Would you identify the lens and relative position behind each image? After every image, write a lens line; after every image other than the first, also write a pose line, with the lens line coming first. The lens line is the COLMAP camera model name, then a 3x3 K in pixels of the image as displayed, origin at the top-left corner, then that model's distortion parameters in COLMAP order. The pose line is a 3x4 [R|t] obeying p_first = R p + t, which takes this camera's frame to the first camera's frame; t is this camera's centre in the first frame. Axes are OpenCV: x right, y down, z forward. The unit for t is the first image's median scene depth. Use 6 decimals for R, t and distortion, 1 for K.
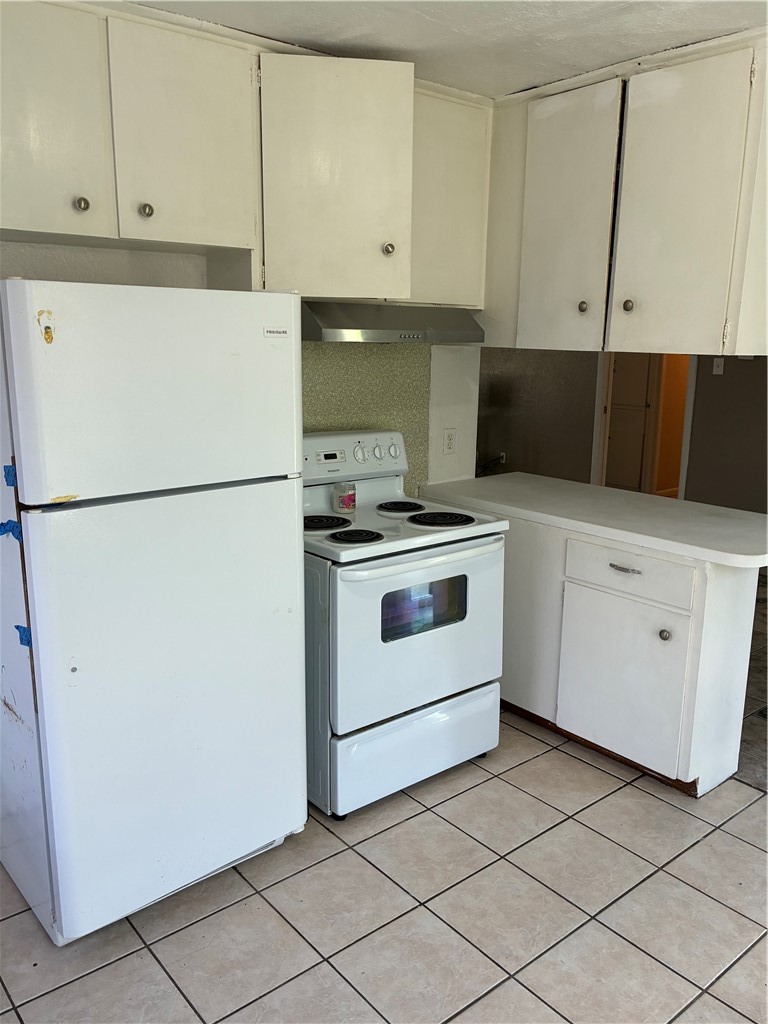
lens RADIAL K [[810.5, 0, 382.5], [0, 810.5, 509.0], [0, 0, 1]] dist [0.000149, -0.016090]
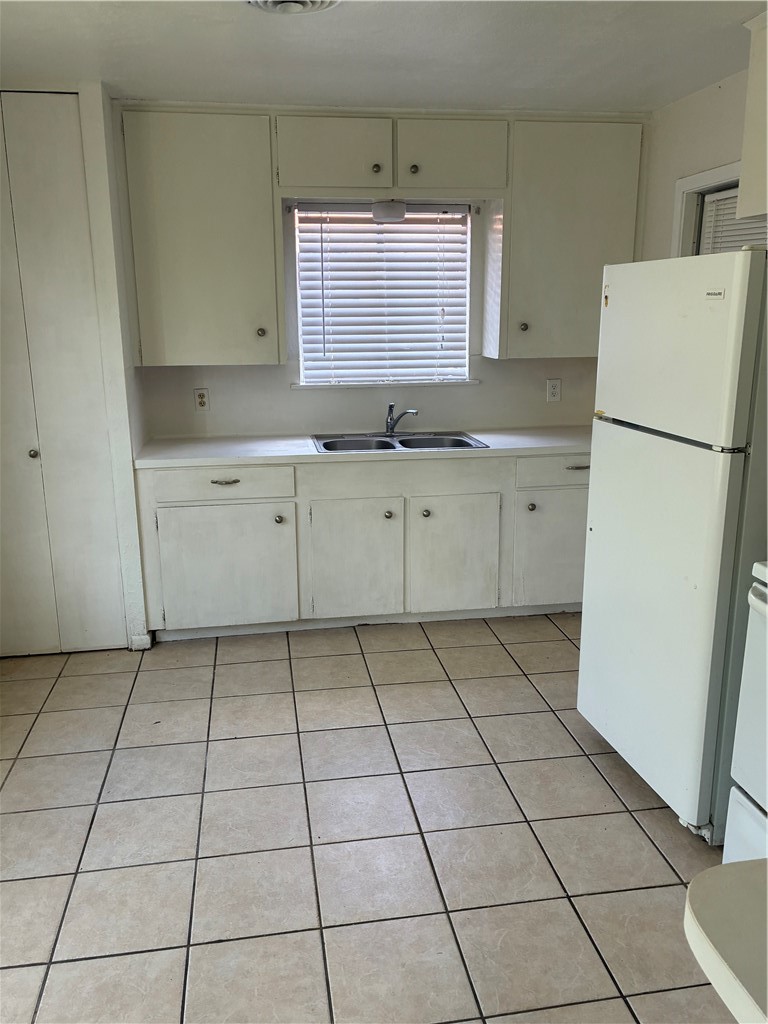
lens RADIAL K [[810.5, 0, 384.0], [0, 810.5, 513.9], [0, 0, 1]] dist [0.000149, -0.016090]
pose [[-0.504962, 0.201029, -0.839405, 0.946420], [-0.190360, 0.922617, 0.335472, -0.225945], [0.841889, 0.329190, -0.427618, 1.172019]]
